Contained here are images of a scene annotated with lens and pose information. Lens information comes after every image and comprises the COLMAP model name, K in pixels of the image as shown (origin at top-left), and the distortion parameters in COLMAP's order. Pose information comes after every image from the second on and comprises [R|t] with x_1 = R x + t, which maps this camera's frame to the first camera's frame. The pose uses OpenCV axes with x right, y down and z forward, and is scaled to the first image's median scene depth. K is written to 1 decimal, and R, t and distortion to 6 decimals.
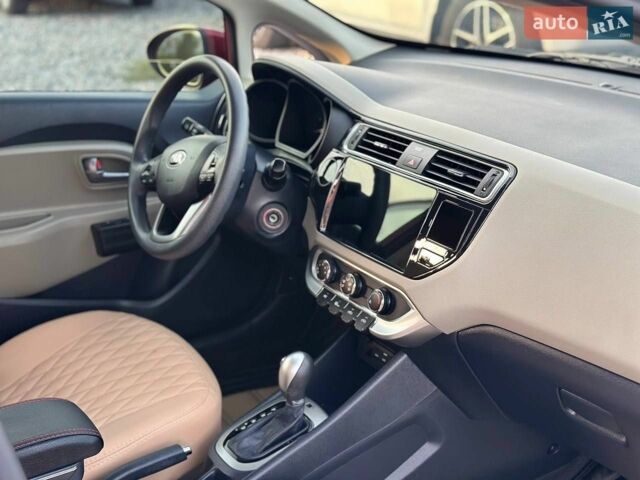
lens RADIAL K [[877.8, 0, 320.0], [0, 877.8, 240.0], [0, 0, 1]] dist [0.127246, 0.026207]
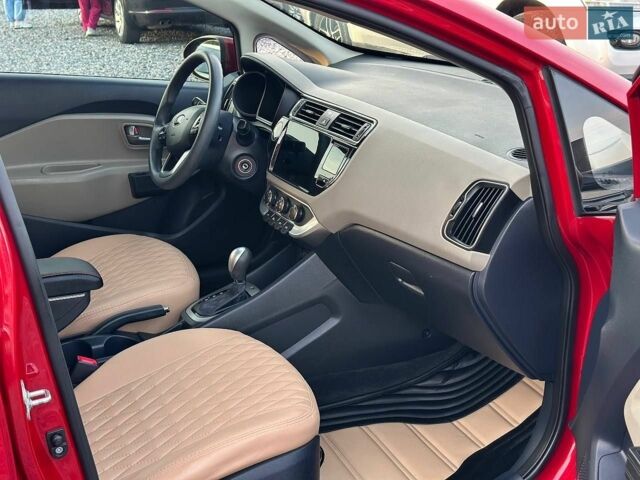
lens RADIAL K [[877.8, 0, 320.0], [0, 877.8, 240.0], [0, 0, 1]] dist [0.127246, 0.026207]
pose [[0.992044, 0.046441, -0.117011, 0.253996], [-0.050890, 0.998079, -0.035325, 0.147507], [0.115146, 0.040999, 0.992502, -0.416743]]
